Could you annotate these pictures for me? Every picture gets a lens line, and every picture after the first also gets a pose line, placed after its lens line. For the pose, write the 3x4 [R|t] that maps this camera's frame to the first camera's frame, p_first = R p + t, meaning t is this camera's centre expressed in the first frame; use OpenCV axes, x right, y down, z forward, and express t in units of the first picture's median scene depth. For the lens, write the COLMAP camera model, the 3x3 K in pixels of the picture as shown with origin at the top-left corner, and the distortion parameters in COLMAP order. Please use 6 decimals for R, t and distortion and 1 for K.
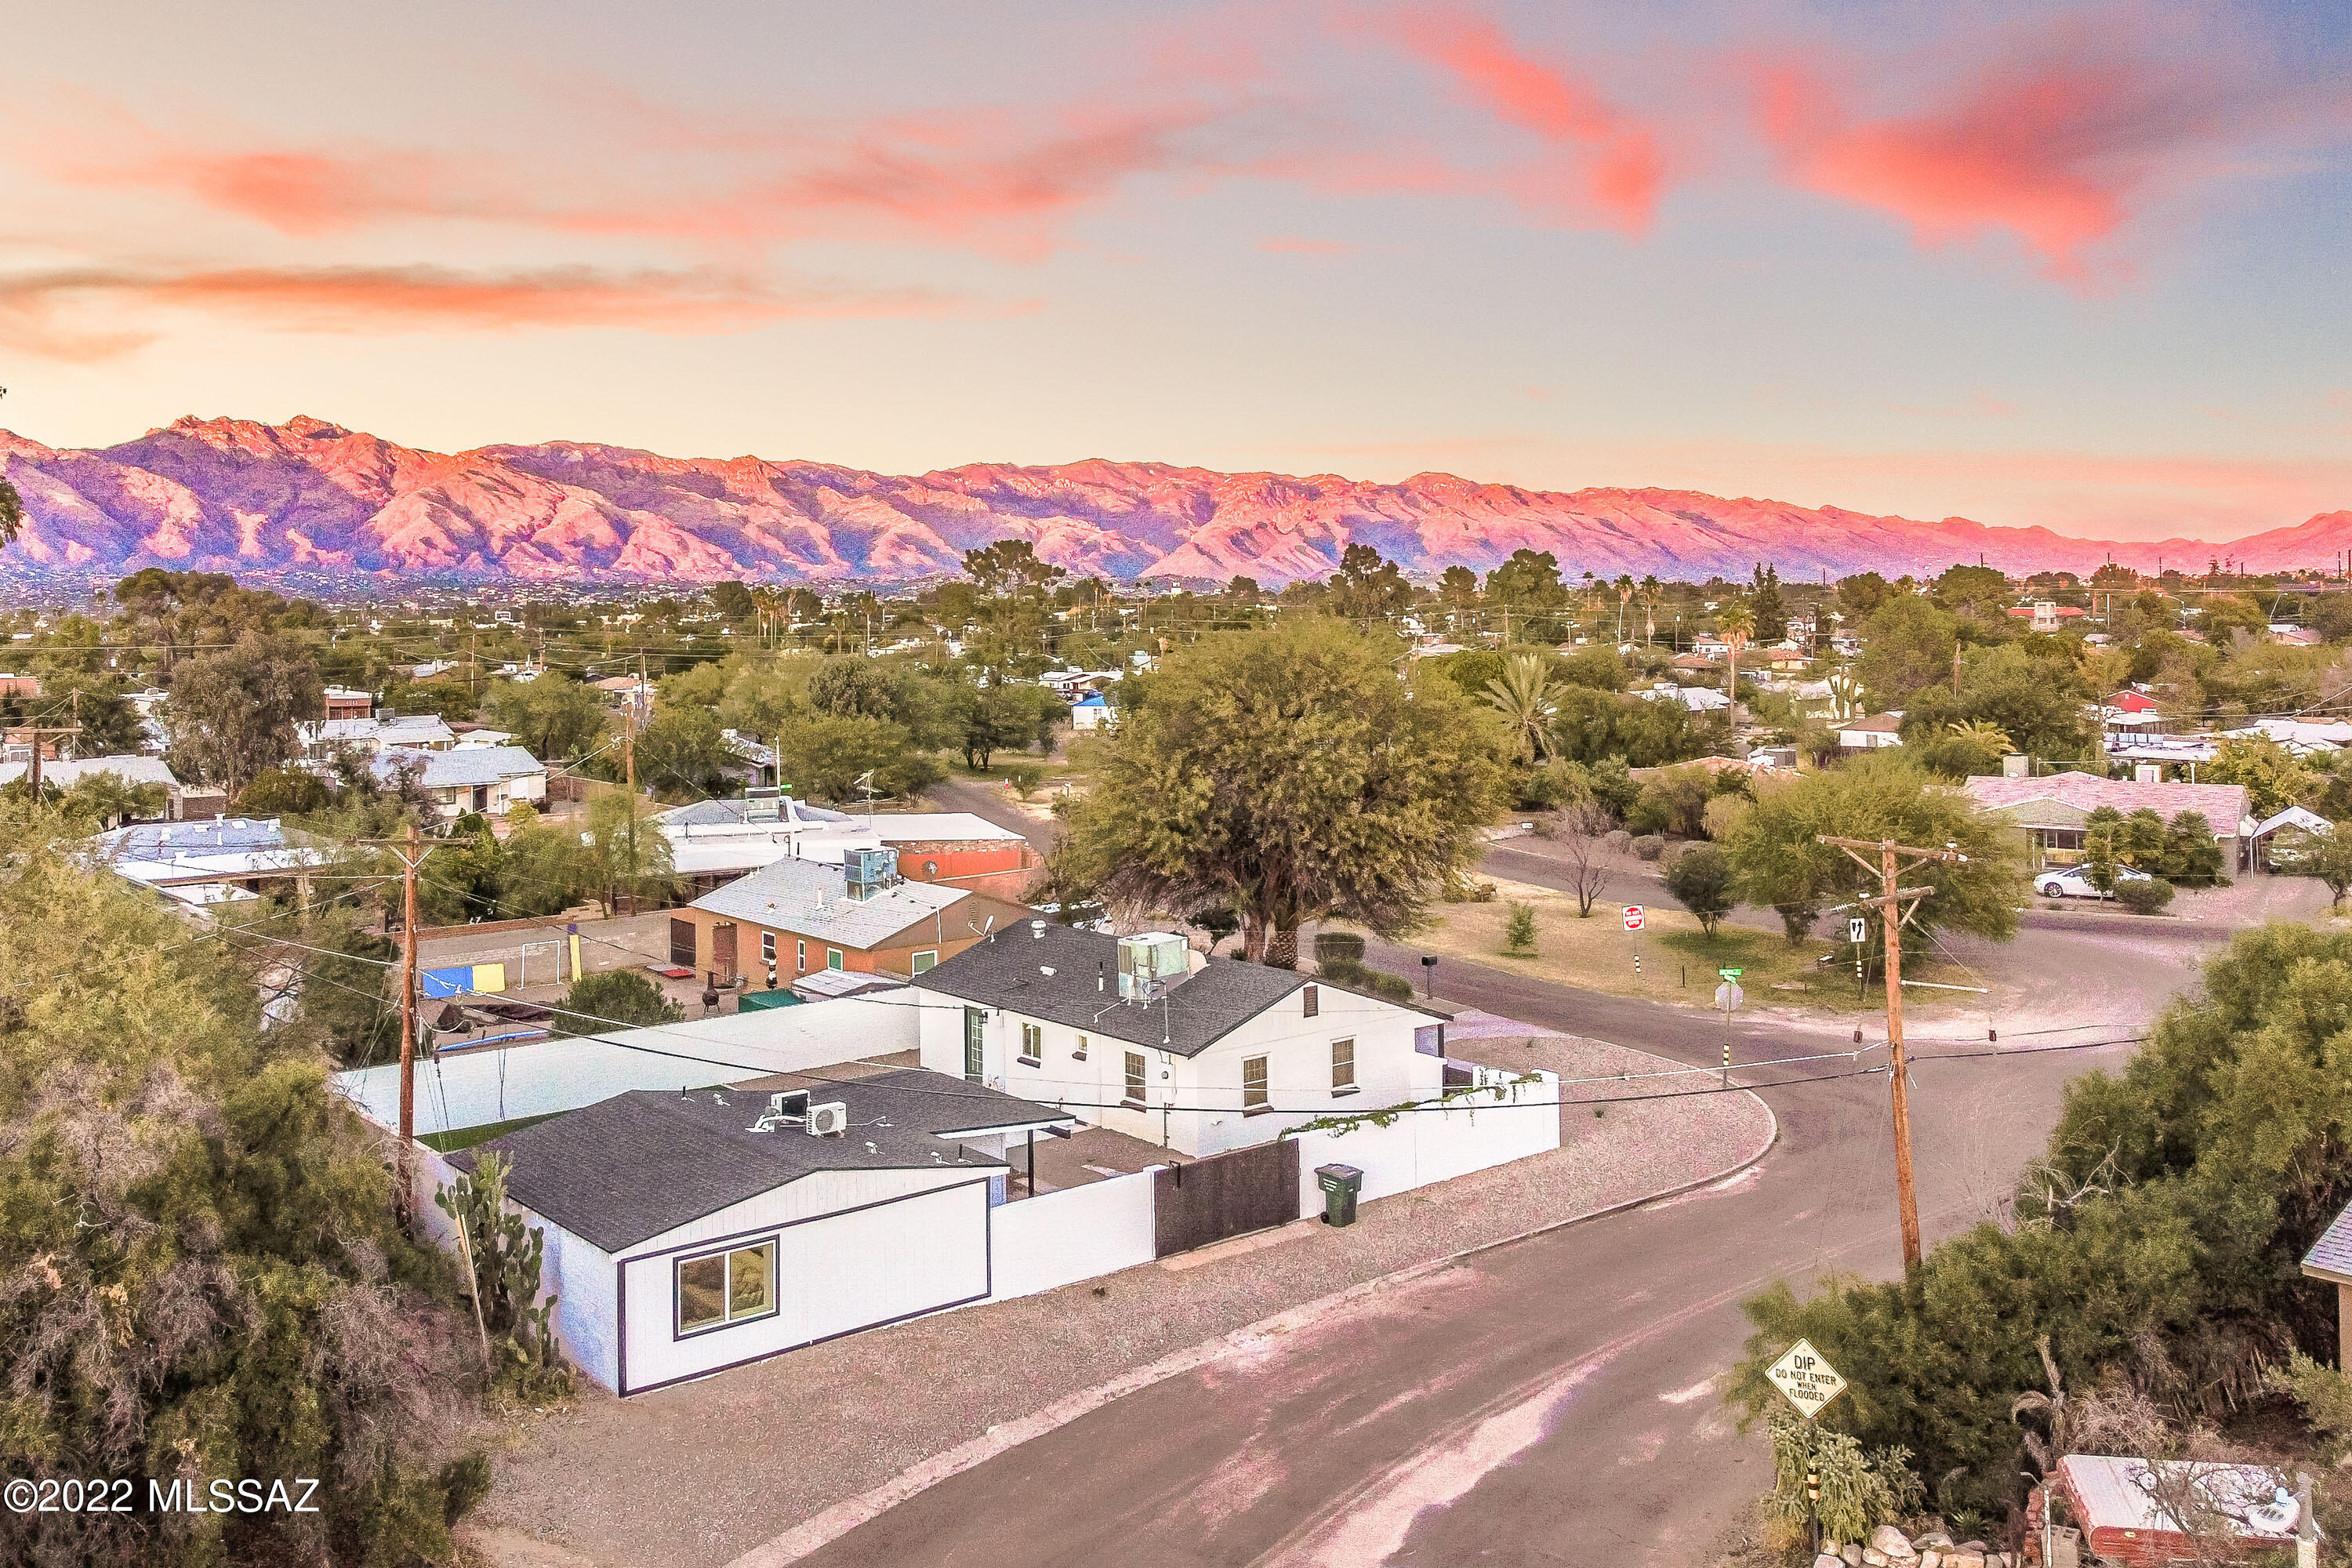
lens RADIAL K [[1609.9, 0, 1176.0], [0, 1609.9, 784.0], [0, 0, 1]] dist [-0.001535, -0.003890]
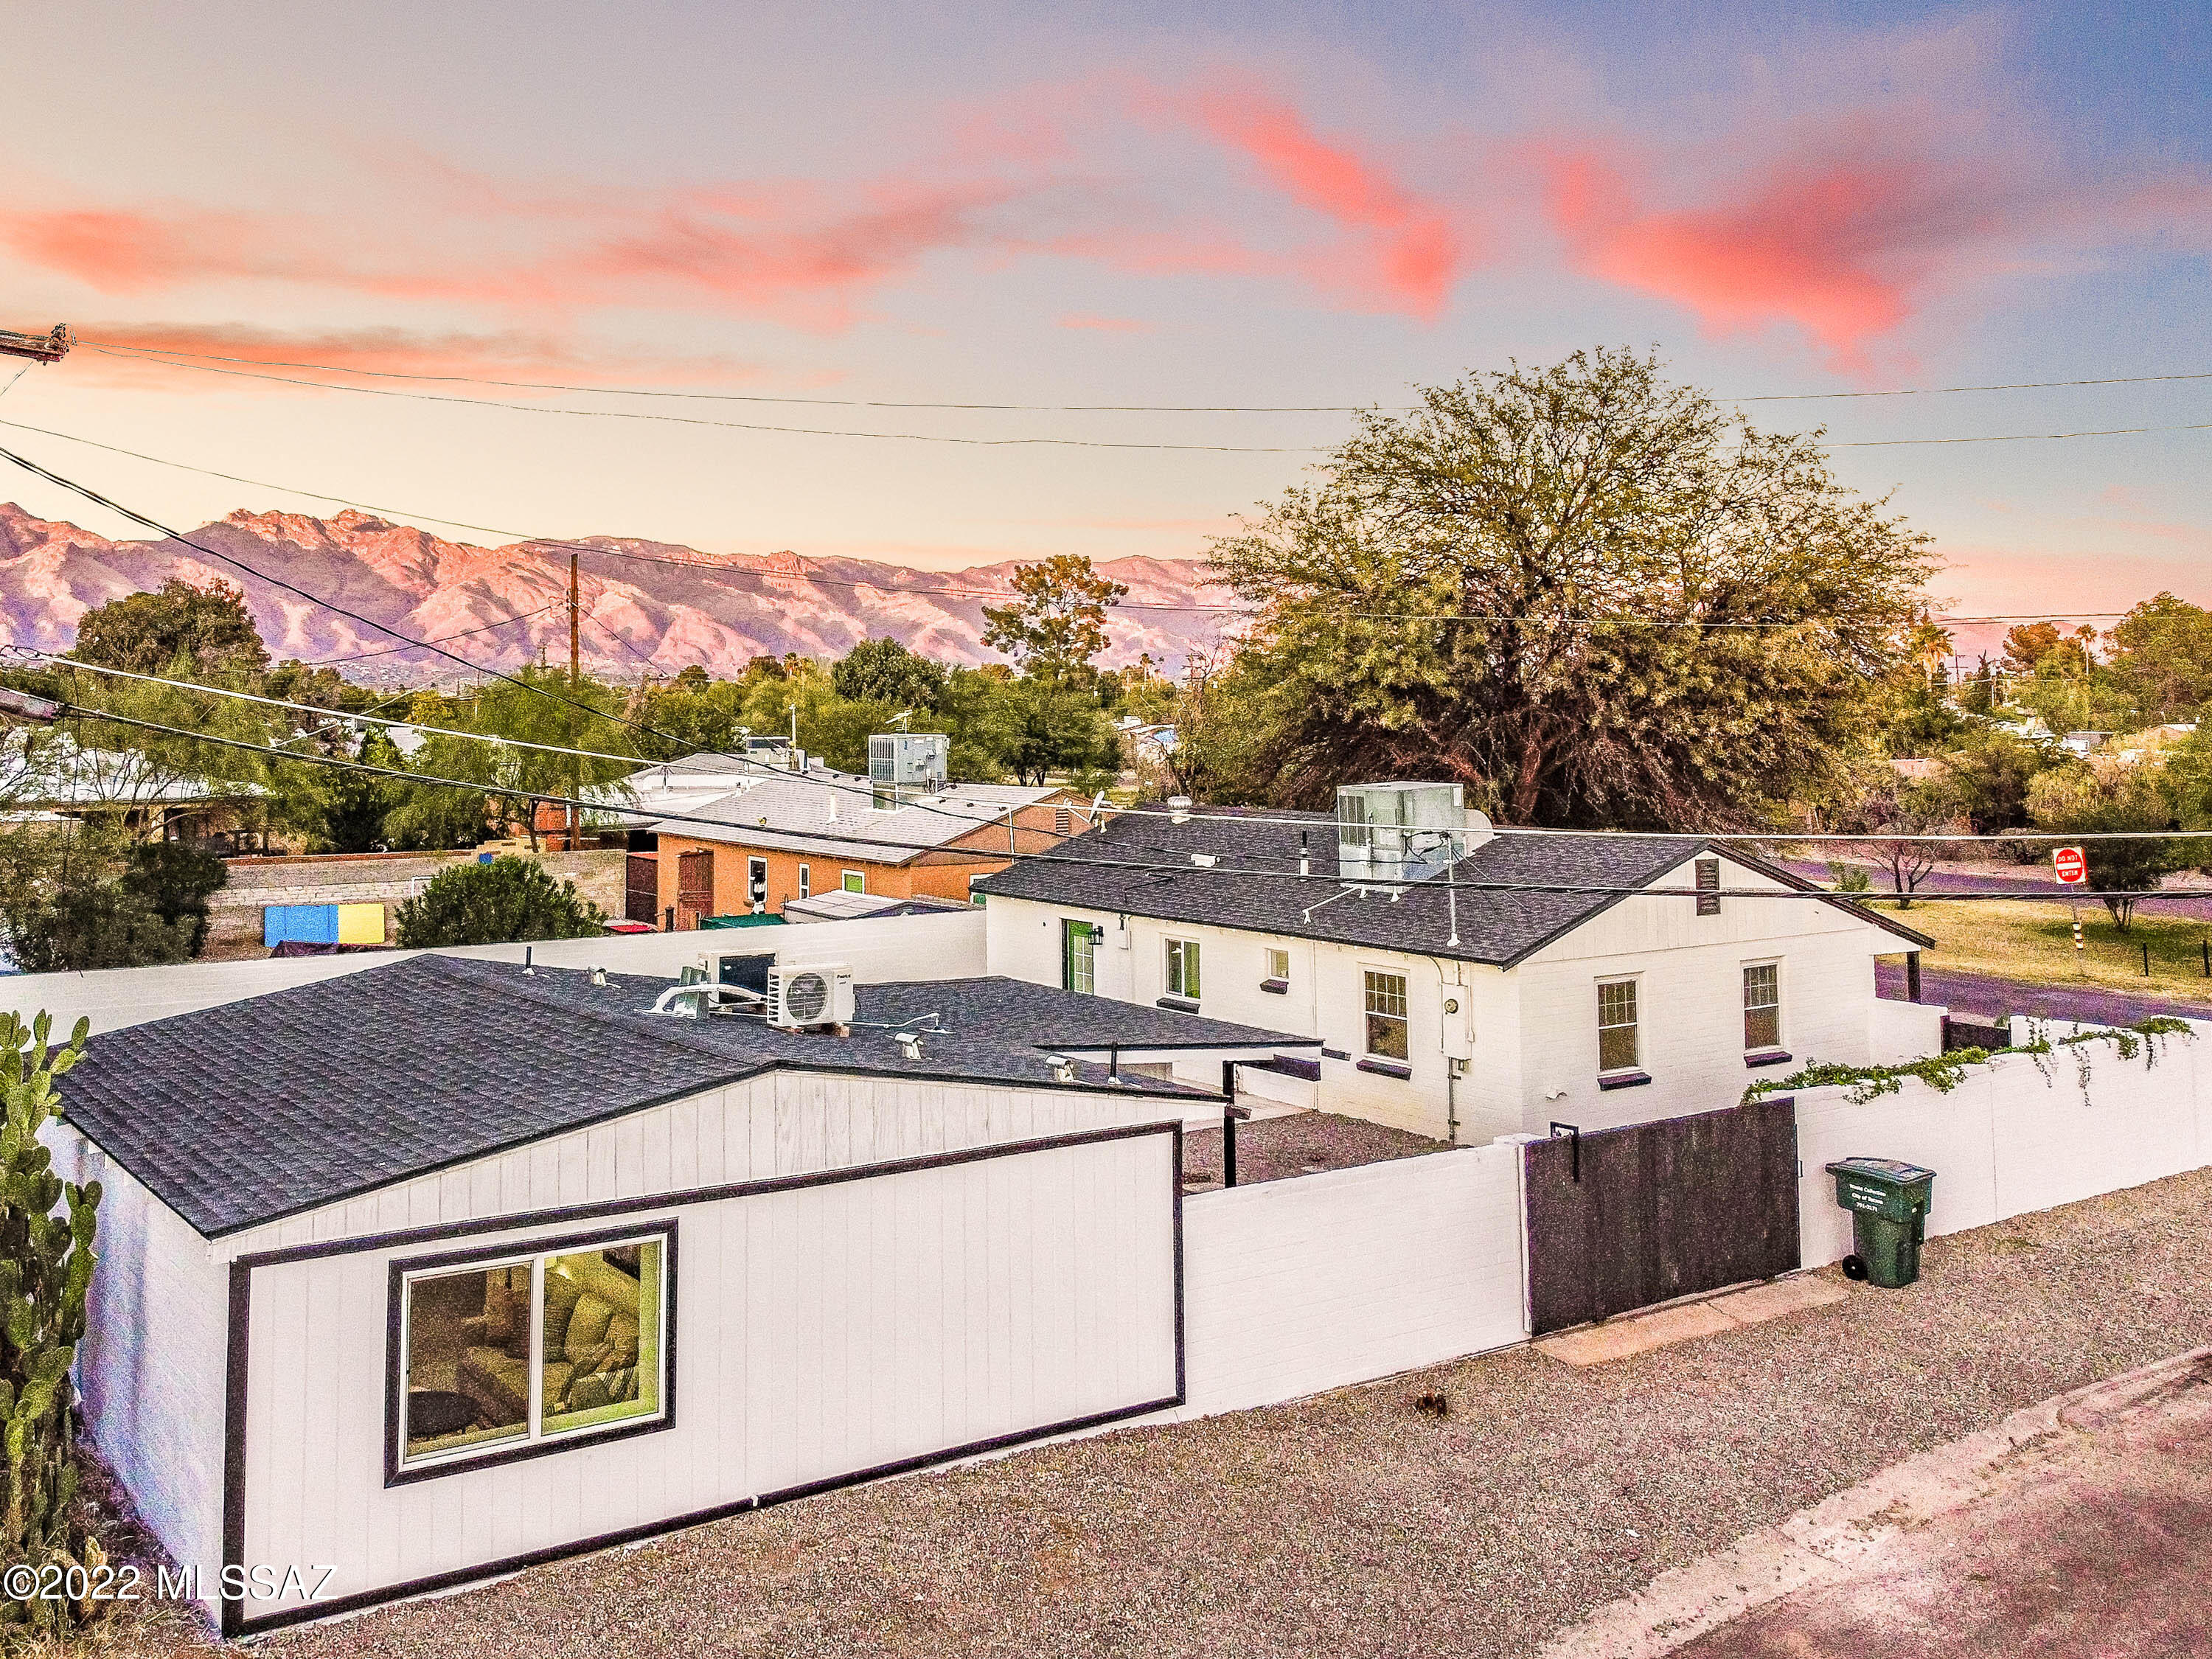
lens RADIAL K [[1680.6, 0, 1039.6], [0, 1680.6, 830.6], [0, 0, 1]] dist [-0.005231, 0.002923]
pose [[0.994134, 0.001507, -0.108148, -0.077356], [-0.005253, 0.999396, -0.034366, 0.134337], [0.108031, 0.034732, 0.993541, 0.405209]]
